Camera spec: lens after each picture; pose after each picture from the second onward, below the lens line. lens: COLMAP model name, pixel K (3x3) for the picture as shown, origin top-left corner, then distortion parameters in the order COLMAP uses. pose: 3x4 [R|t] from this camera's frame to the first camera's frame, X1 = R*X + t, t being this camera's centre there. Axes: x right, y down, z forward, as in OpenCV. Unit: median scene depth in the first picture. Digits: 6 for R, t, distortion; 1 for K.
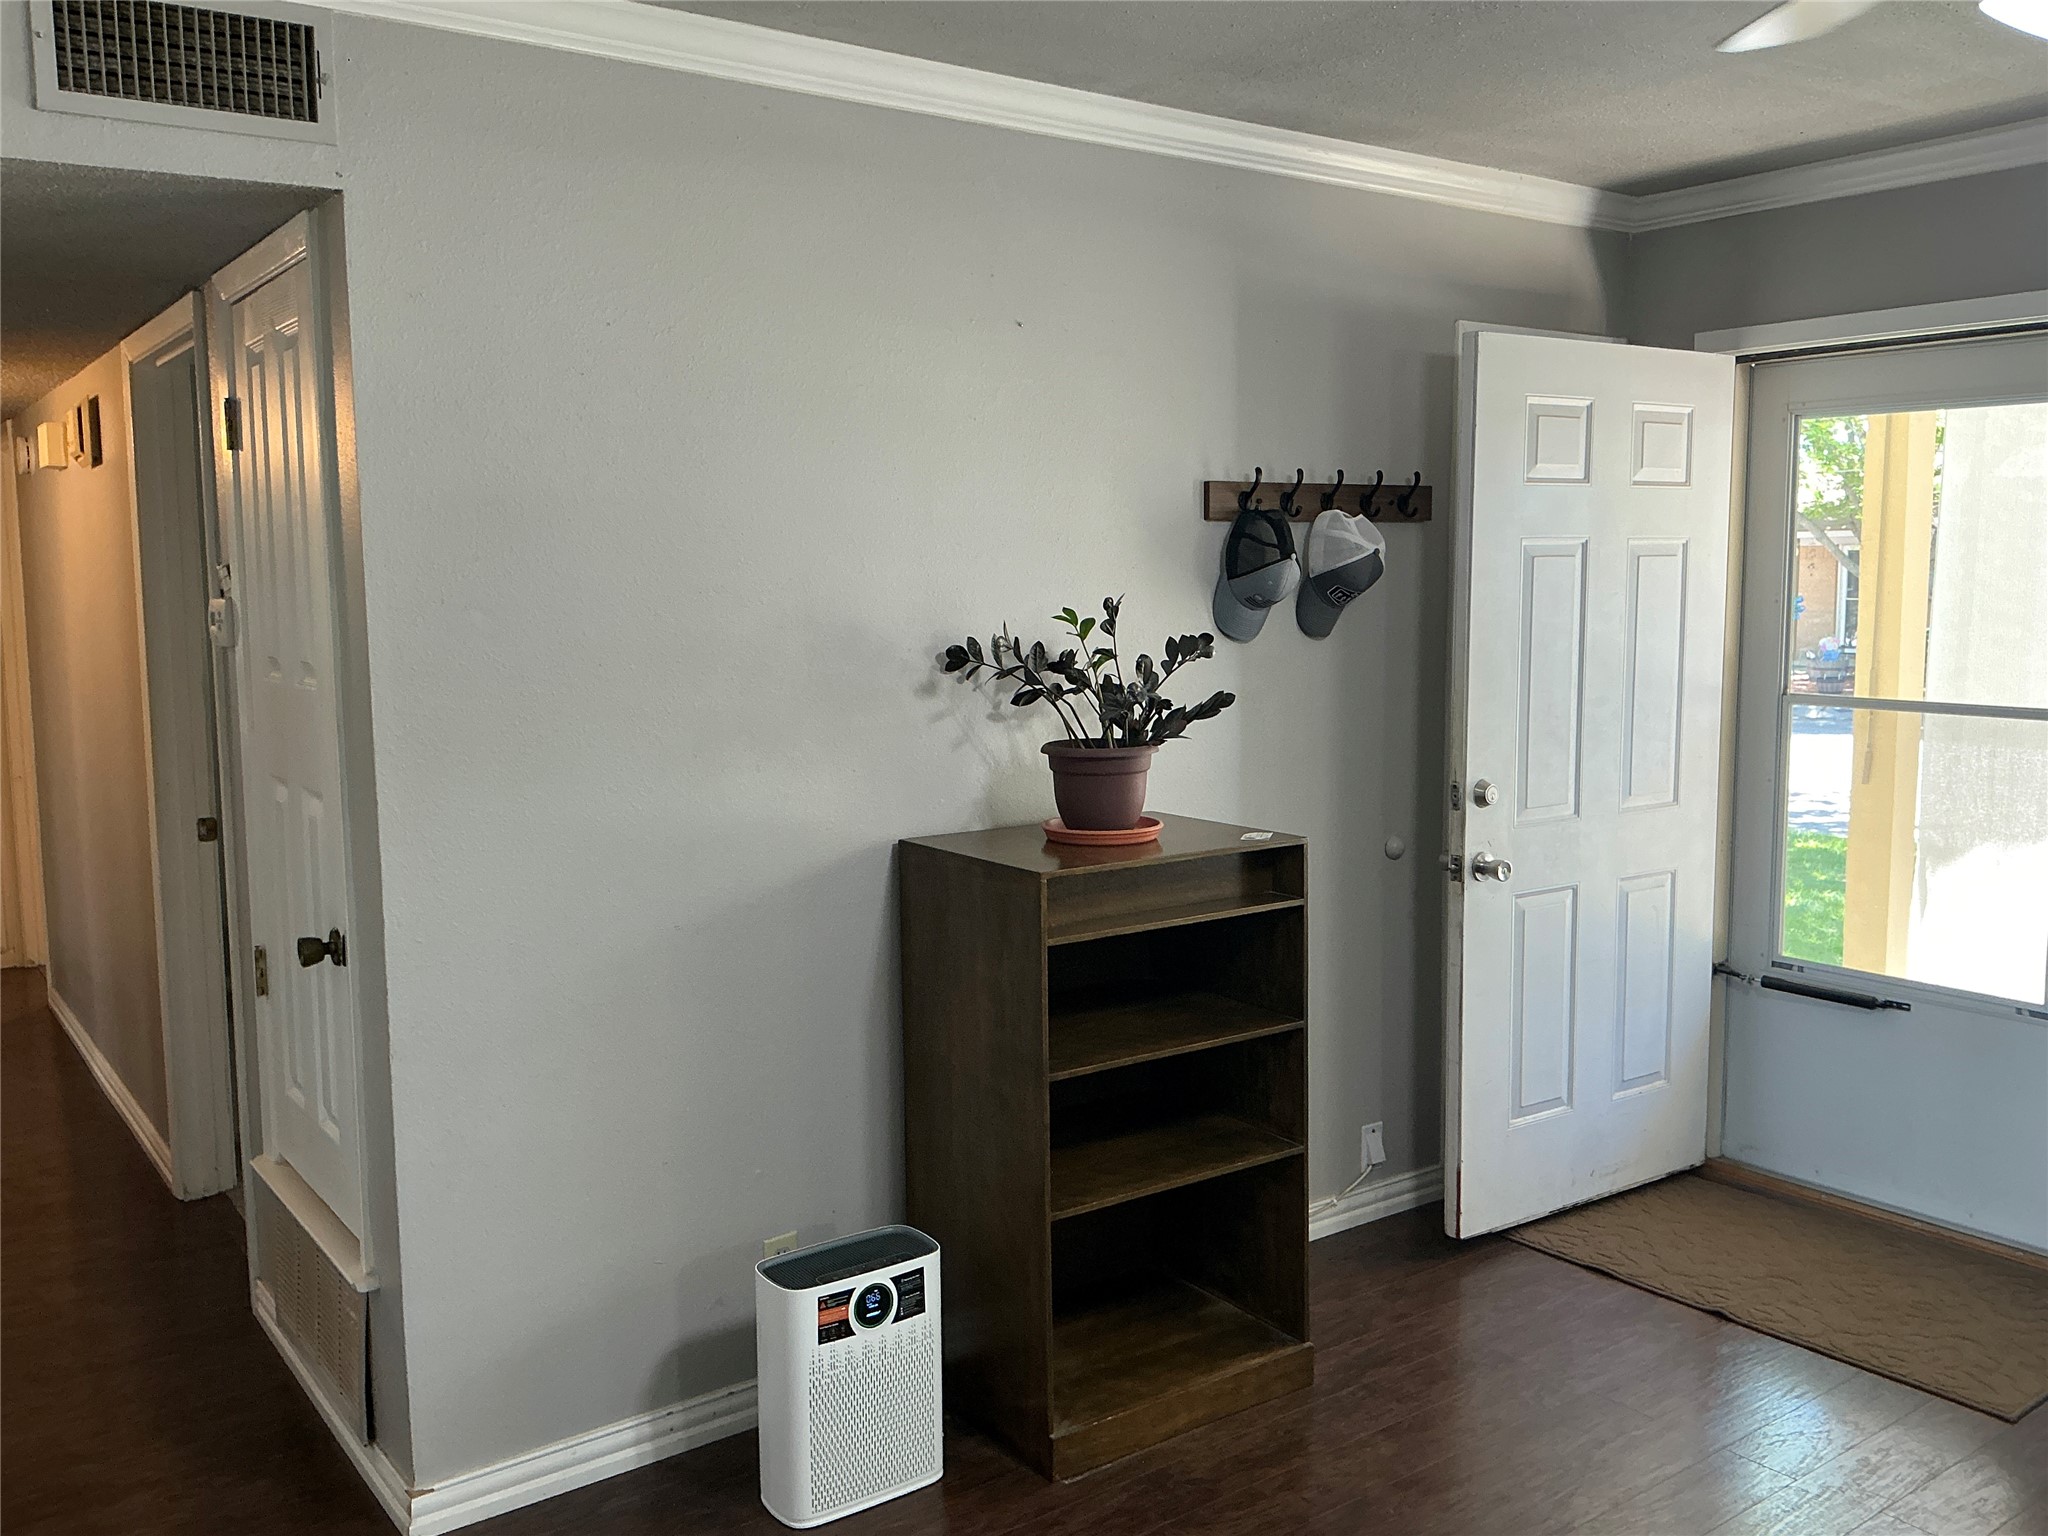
lens RADIAL K [[1701.4, 0, 1020.2], [0, 1701.4, 764.9], [0, 0, 1]] dist [0.150166, -0.305326]
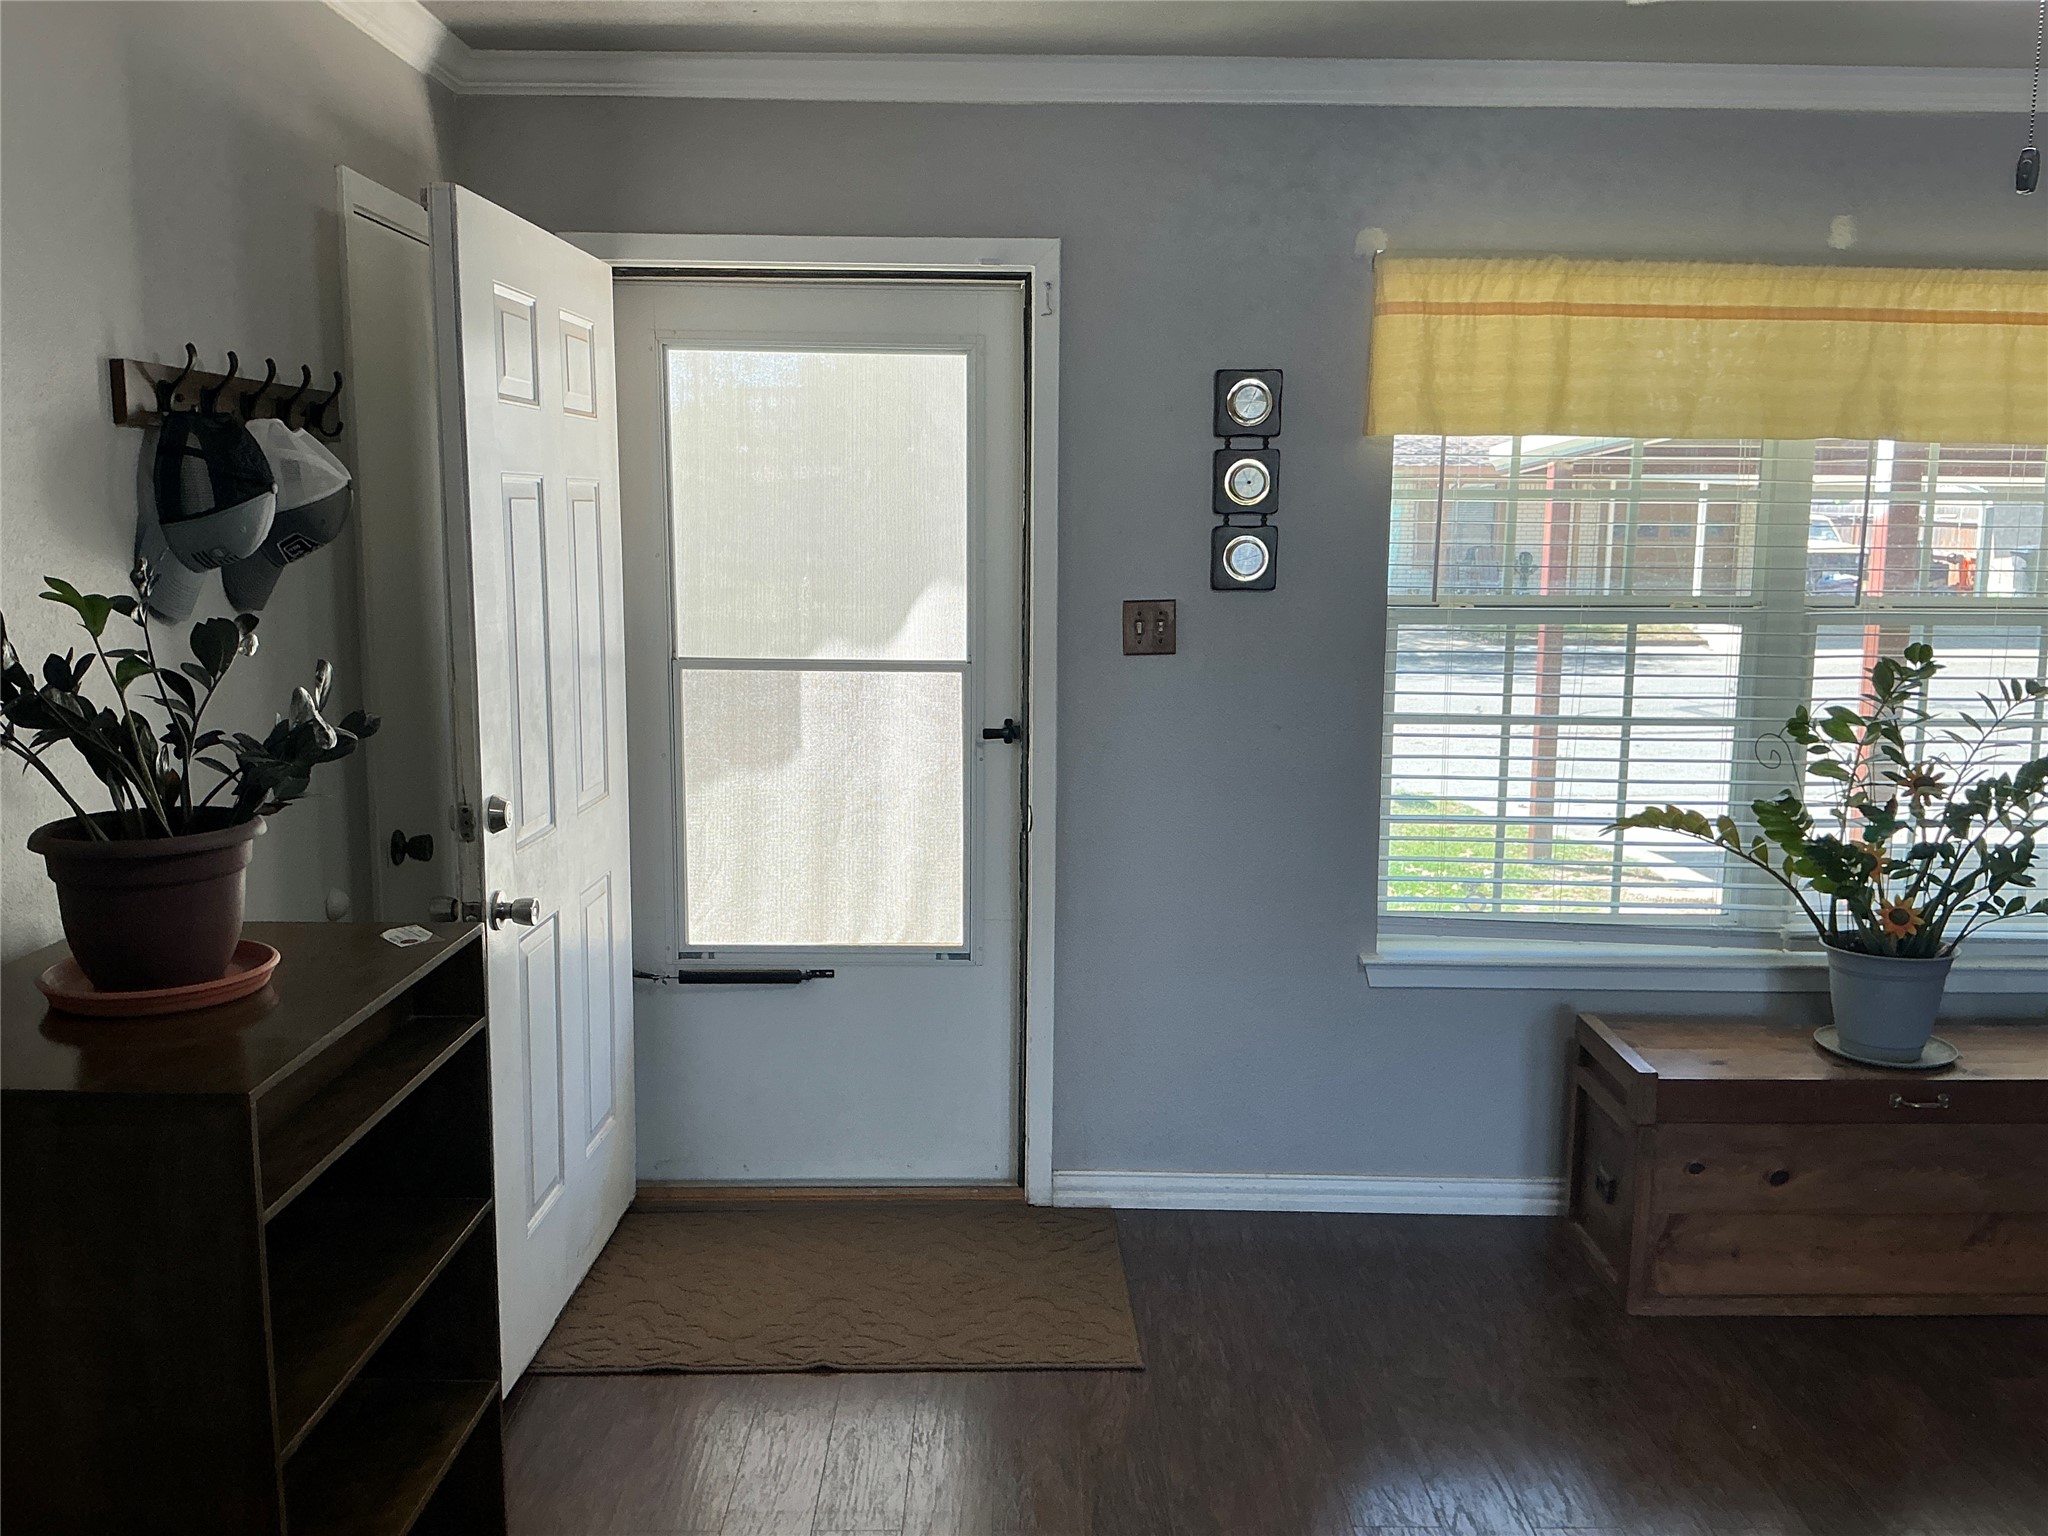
lens RADIAL K [[1701.4, 0, 1020.2], [0, 1701.4, 764.9], [0, 0, 1]] dist [0.150166, -0.305326]
pose [[0.594290, -0.108166, 0.796944, -0.180306], [0.084001, 0.993843, 0.072249, -0.037657], [-0.799852, 0.024007, 0.599717, 0.347086]]
